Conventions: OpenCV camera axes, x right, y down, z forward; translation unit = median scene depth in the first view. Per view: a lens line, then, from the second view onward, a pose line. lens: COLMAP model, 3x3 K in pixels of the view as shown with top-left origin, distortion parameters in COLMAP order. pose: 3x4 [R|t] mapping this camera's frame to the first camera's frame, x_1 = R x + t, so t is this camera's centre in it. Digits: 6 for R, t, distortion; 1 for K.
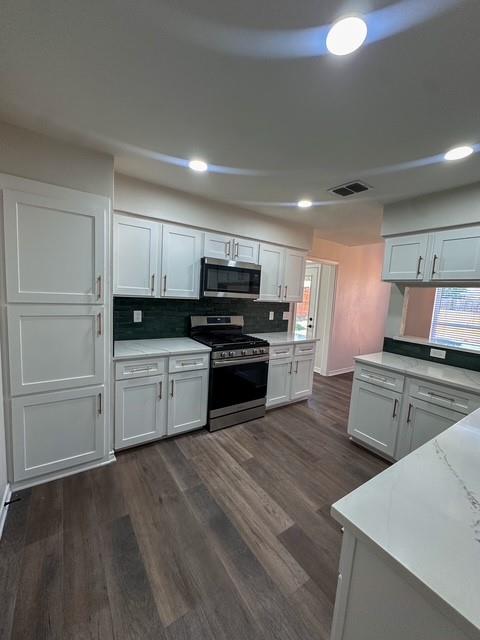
lens RADIAL K [[255.2, 0, 239.2], [0, 255.2, 319.4], [0, 0, 1]] dist [-0.000803, 0.000534]
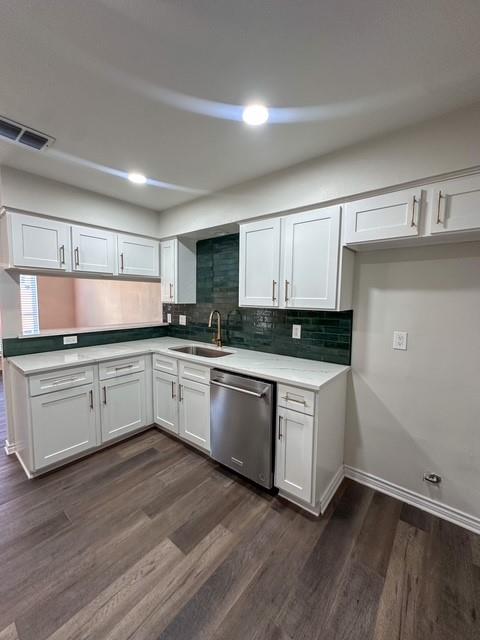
lens RADIAL K [[255.2, 0, 239.2], [0, 255.2, 319.4], [0, 0, 1]] dist [-0.000803, 0.000534]
pose [[-0.279567, -0.141937, 0.949577, -0.606427], [0.067129, 0.983703, 0.166802, -0.119091], [-0.957777, 0.110376, -0.265483, 0.880786]]
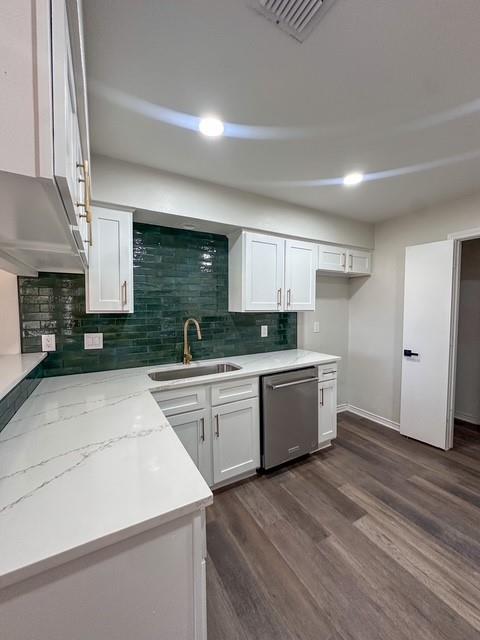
lens RADIAL K [[255.2, 0, 239.2], [0, 255.2, 319.4], [0, 0, 1]] dist [-0.000803, 0.000534]
pose [[-0.993906, -0.059274, 0.092939, 0.598717], [-0.044745, 0.987478, 0.151279, -0.124148], [-0.100742, 0.146198, -0.984112, 1.859330]]
